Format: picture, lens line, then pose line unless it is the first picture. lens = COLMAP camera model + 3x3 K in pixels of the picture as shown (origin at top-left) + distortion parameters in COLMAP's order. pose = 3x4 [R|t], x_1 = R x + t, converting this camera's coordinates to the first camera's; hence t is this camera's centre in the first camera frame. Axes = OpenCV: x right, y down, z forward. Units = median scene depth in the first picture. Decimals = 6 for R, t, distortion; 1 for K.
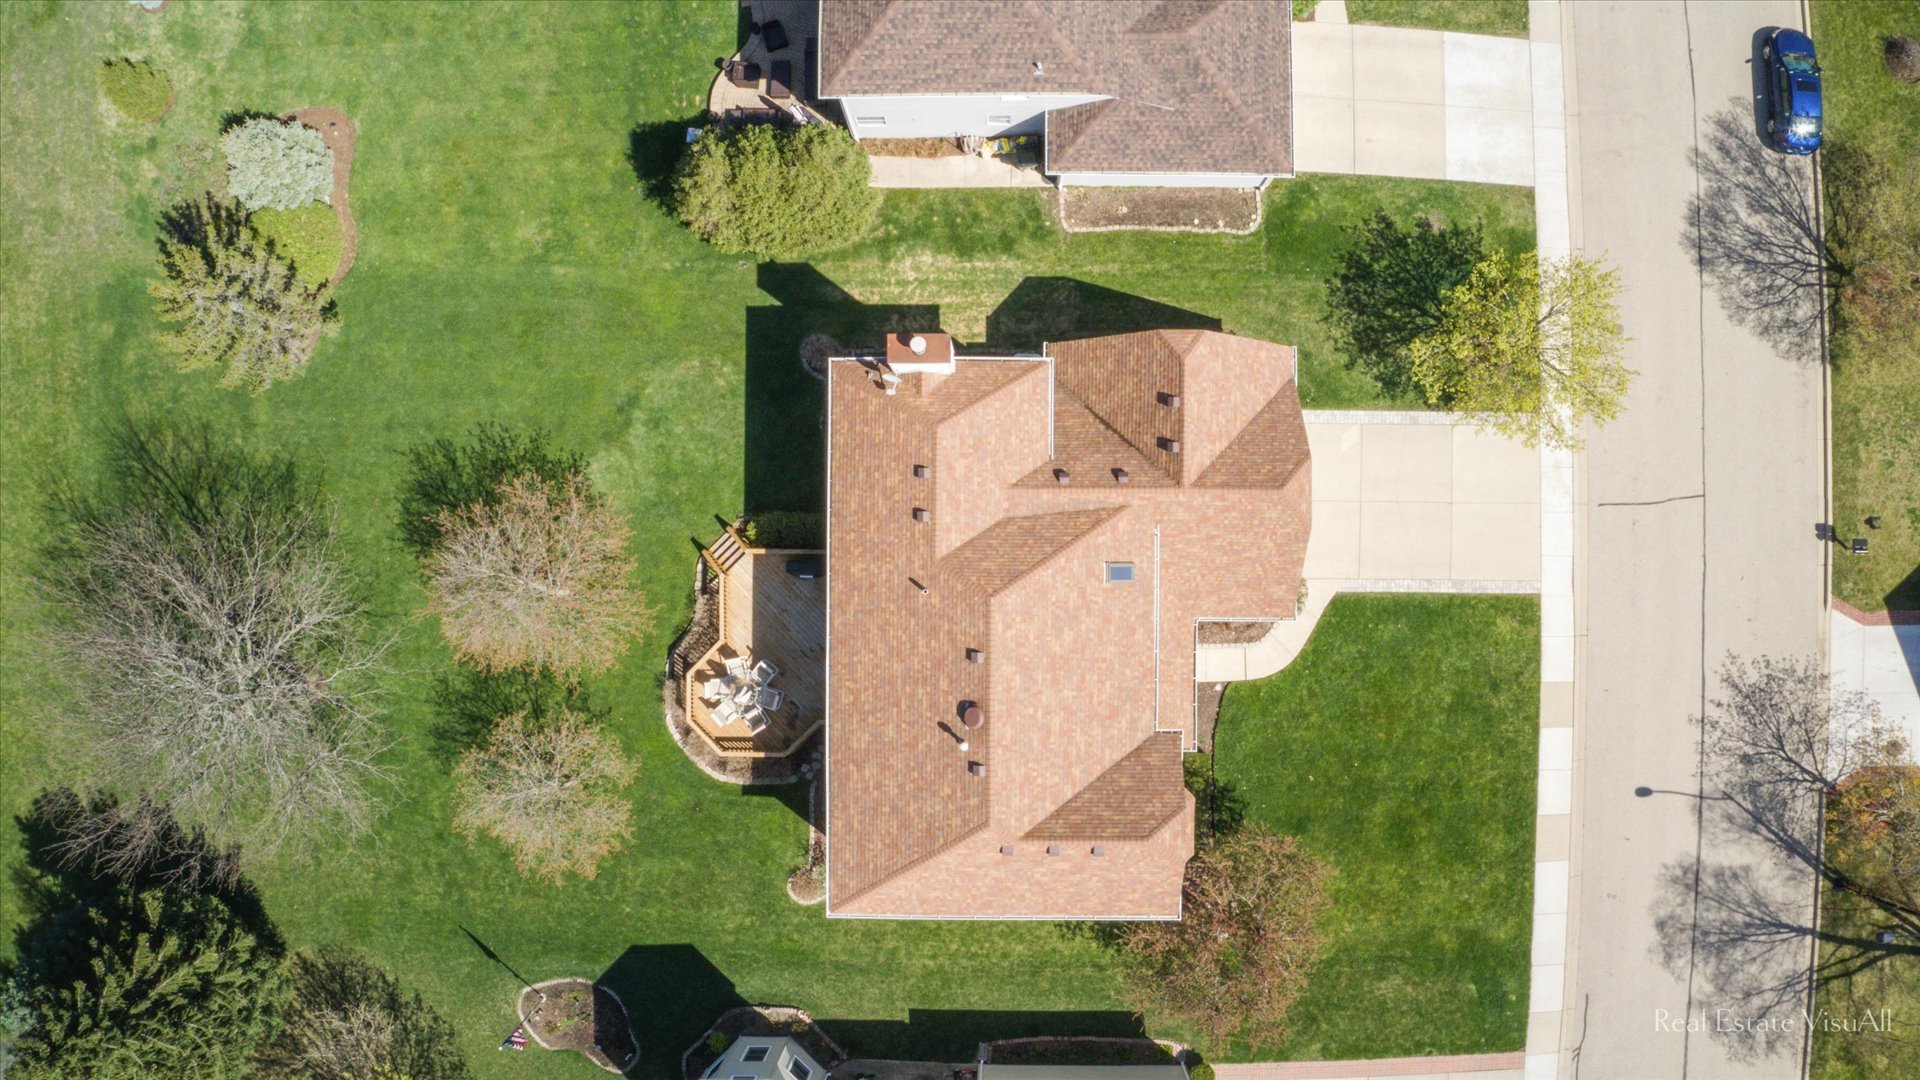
lens RADIAL K [[1523.3, 0, 960.0], [0, 1523.3, 540.0], [0, 0, 1]] dist [-0.178260, 0.000691]
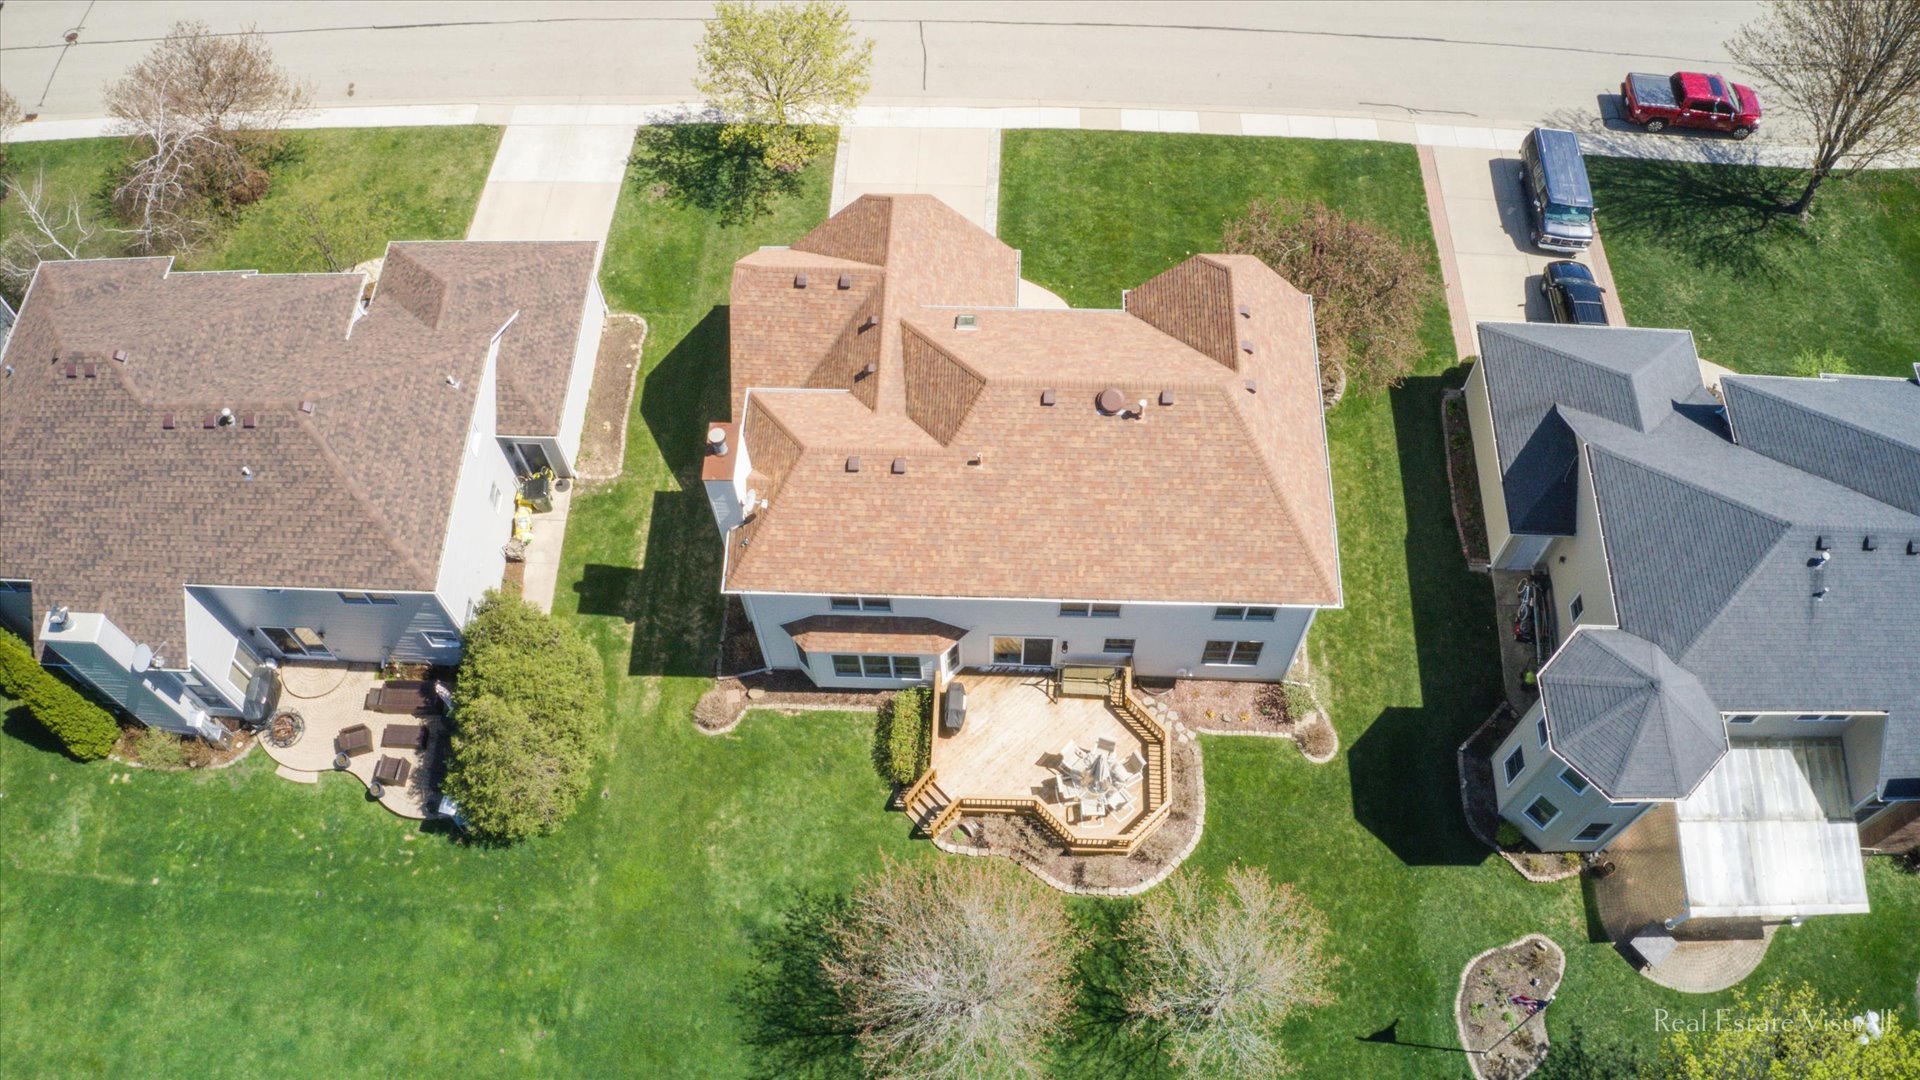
lens RADIAL K [[1523.3, 0, 960.0], [0, 1523.3, 540.0], [0, 0, 1]] dist [-0.178260, 0.000691]
pose [[0.031726, -0.859587, 0.510004, -0.456056], [0.999496, 0.026779, -0.017040, 0.032800], [0.000990, 0.510287, 0.860004, 0.183478]]
